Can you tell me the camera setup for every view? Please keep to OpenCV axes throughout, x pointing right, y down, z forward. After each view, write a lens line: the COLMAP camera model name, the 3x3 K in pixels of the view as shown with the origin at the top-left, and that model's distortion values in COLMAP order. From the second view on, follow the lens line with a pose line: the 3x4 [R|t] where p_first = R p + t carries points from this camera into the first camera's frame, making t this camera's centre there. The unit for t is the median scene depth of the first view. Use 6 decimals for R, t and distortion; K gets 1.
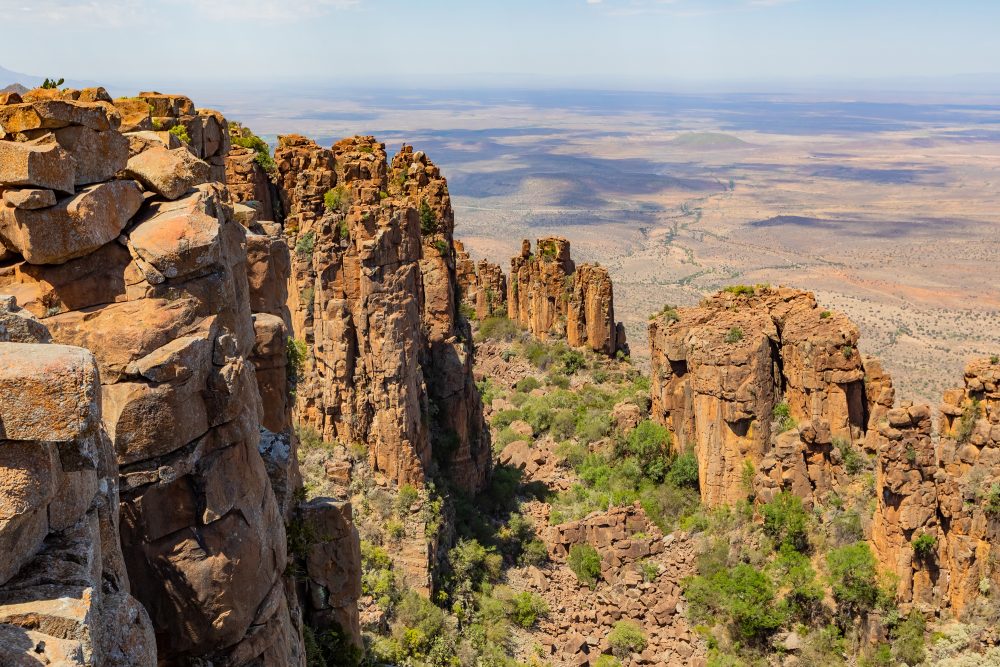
lens RADIAL K [[1022.0, 0, 500.9], [0, 1022.0, 333.5], [0, 0, 1]] dist [-0.014410, 0.000000]
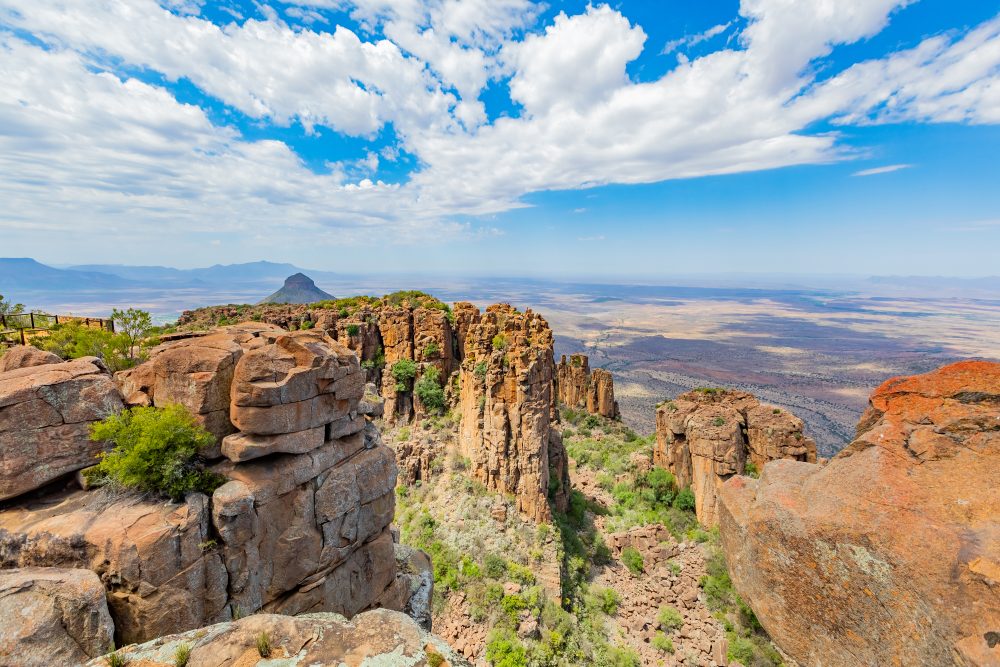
lens RADIAL K [[461.8, 0, 491.9], [0, 461.8, 327.2], [0, 0, 1]] dist [0.002899, 0.000441]
pose [[0.999155, 0.012630, -0.039106, -0.126866], [-0.017491, 0.991804, -0.126569, -0.052612], [0.037187, 0.127146, 0.991187, 0.219360]]
